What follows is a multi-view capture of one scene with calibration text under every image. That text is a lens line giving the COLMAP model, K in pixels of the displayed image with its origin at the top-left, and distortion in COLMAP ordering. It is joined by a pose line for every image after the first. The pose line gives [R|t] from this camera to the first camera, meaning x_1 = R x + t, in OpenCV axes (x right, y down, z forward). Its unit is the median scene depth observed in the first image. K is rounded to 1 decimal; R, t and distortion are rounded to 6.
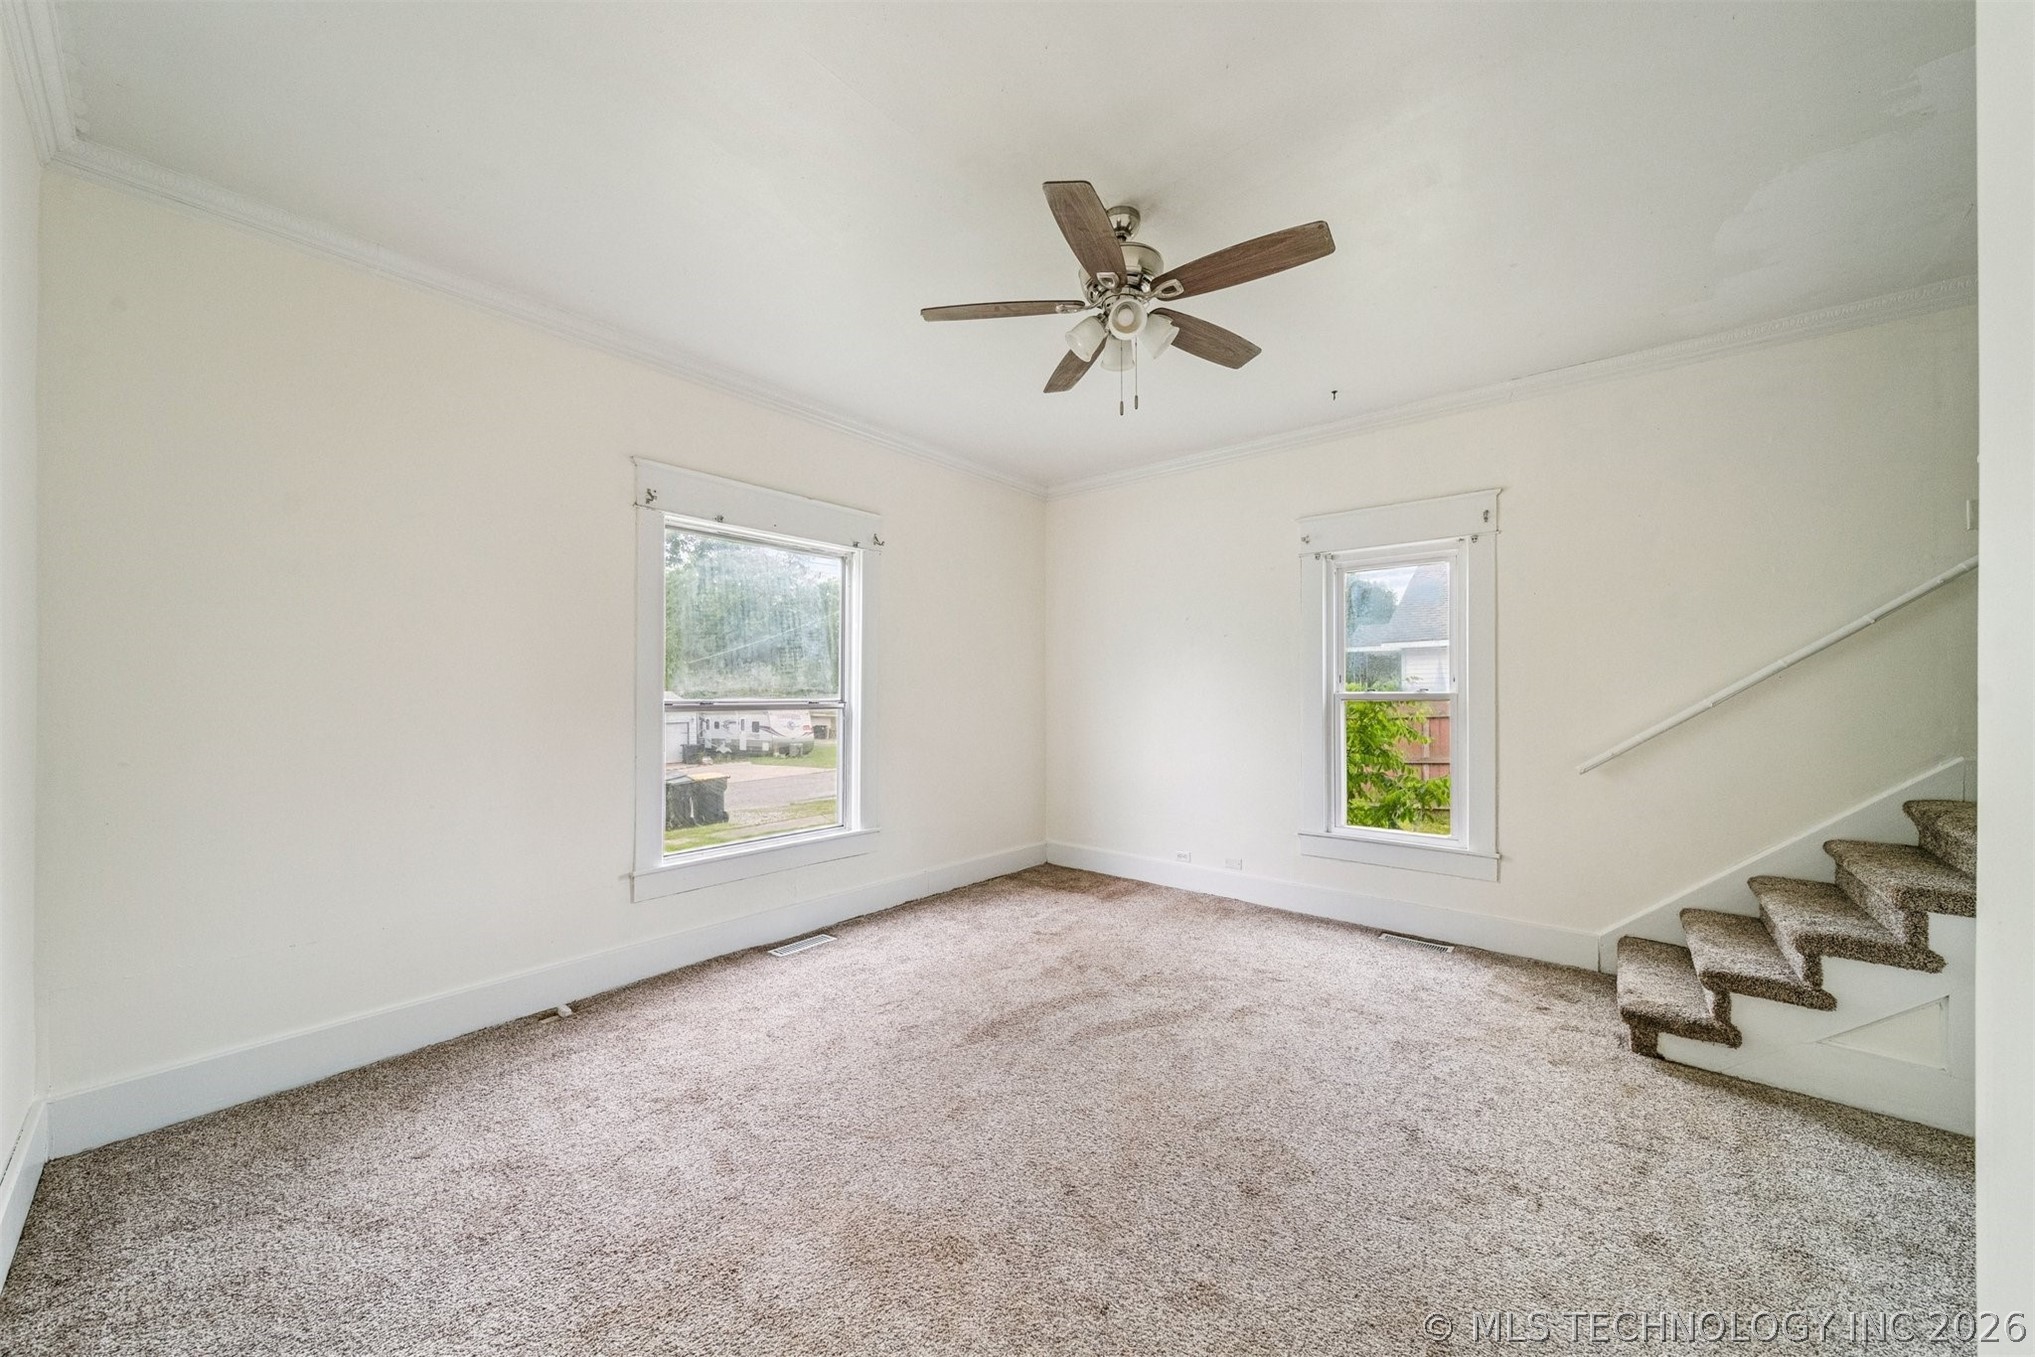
lens RADIAL K [[725.2, 0, 1024.4], [0, 725.2, 704.3], [0, 0, 1]] dist [0.000899, -0.000019]
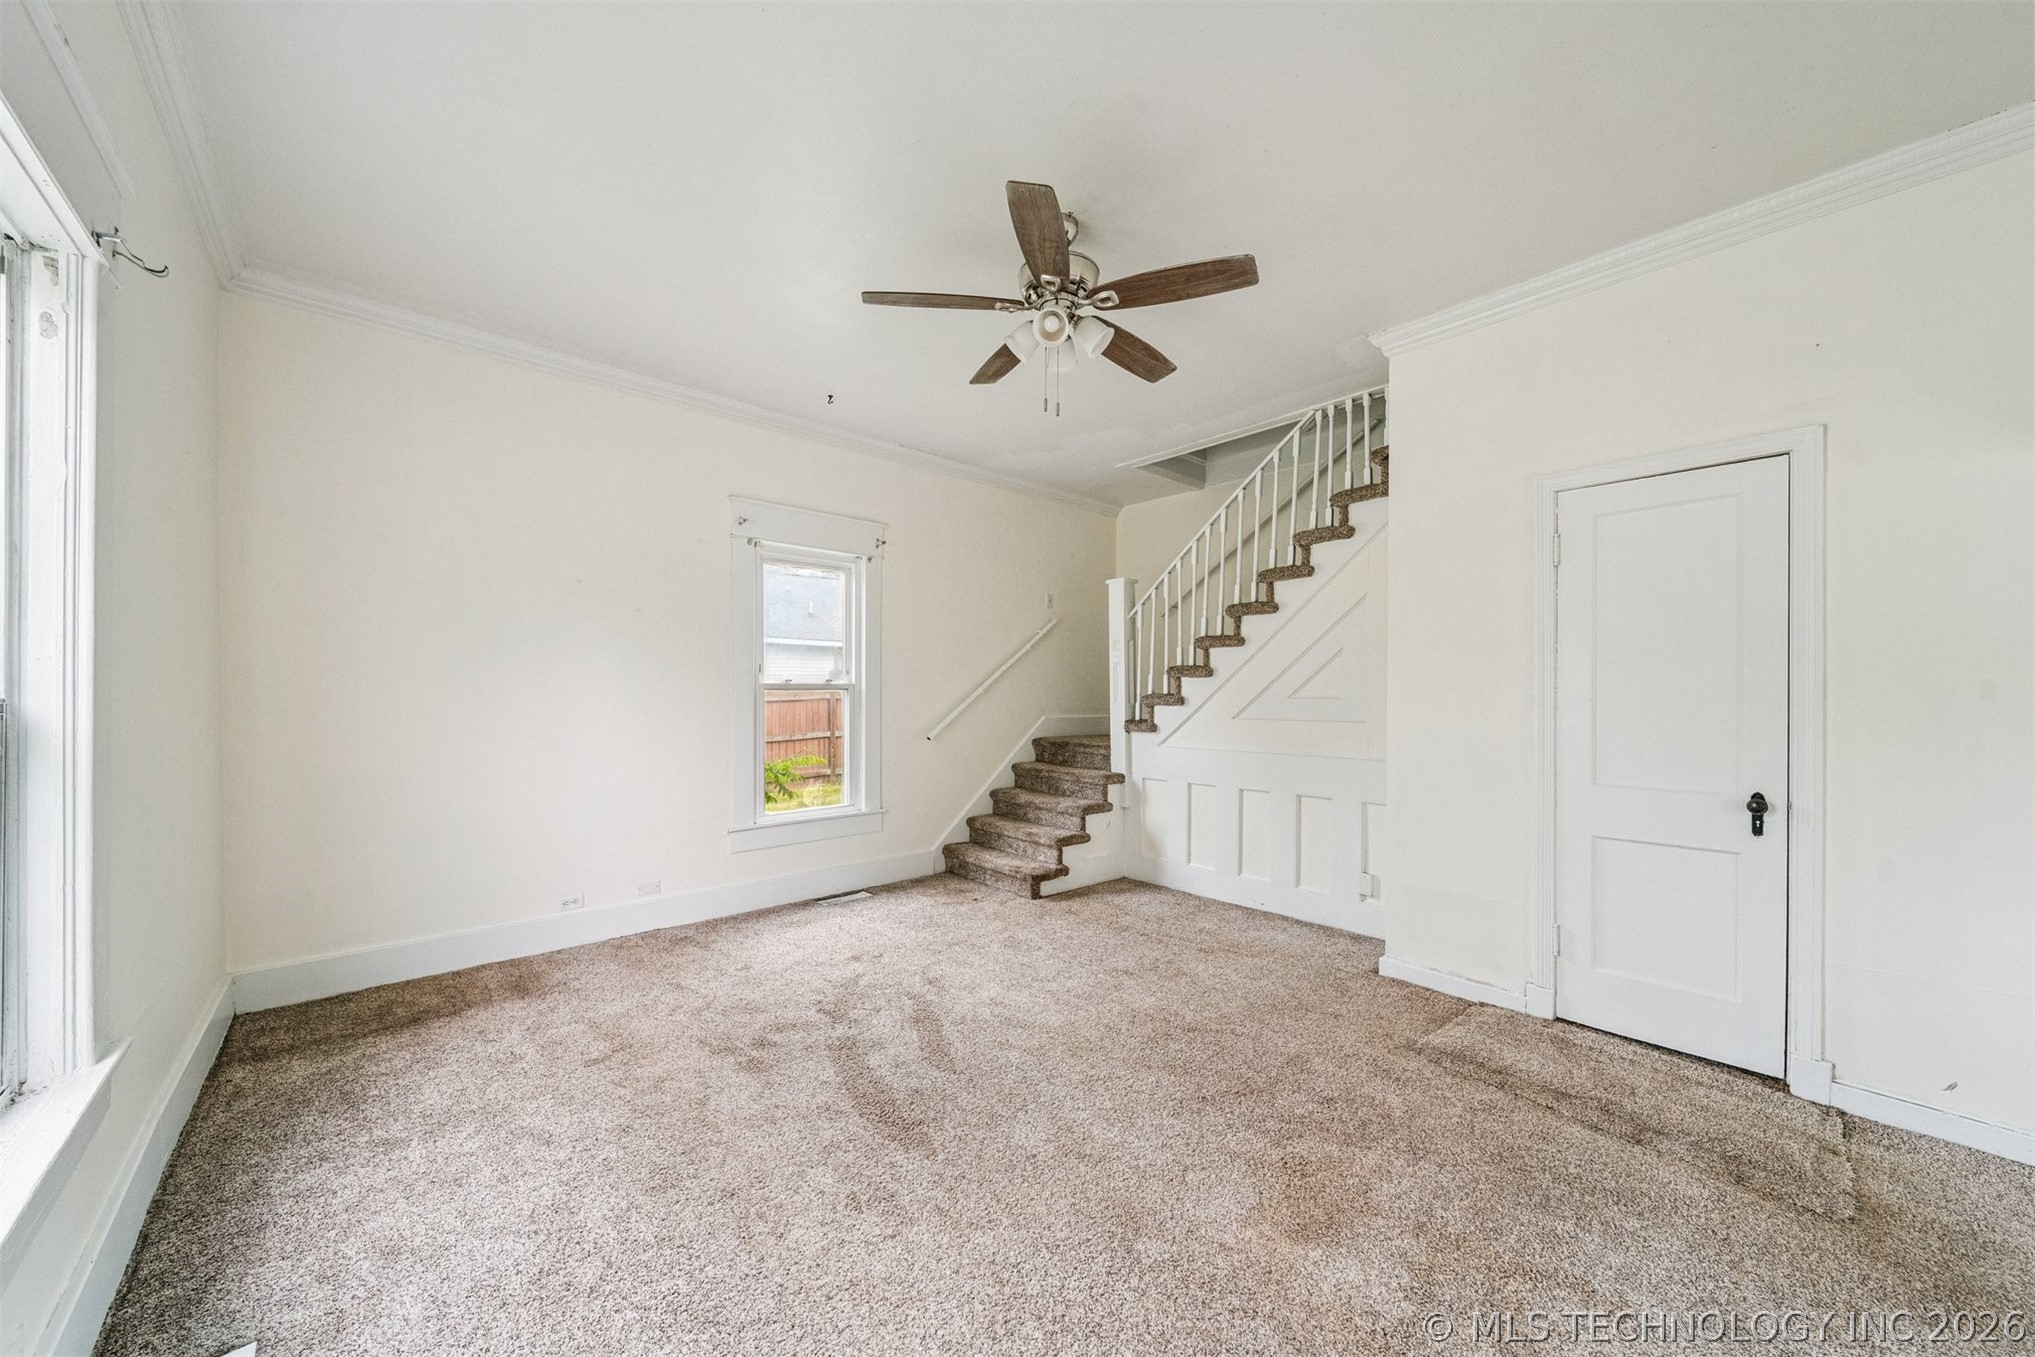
lens RADIAL K [[725.2, 0, 1024.4], [0, 725.2, 704.3], [0, 0, 1]] dist [0.000899, -0.000019]
pose [[0.118306, -0.020670, 0.992762, -0.644738], [0.005578, 0.999781, 0.020151, -0.004245], [-0.992962, 0.003153, 0.118395, 0.649497]]
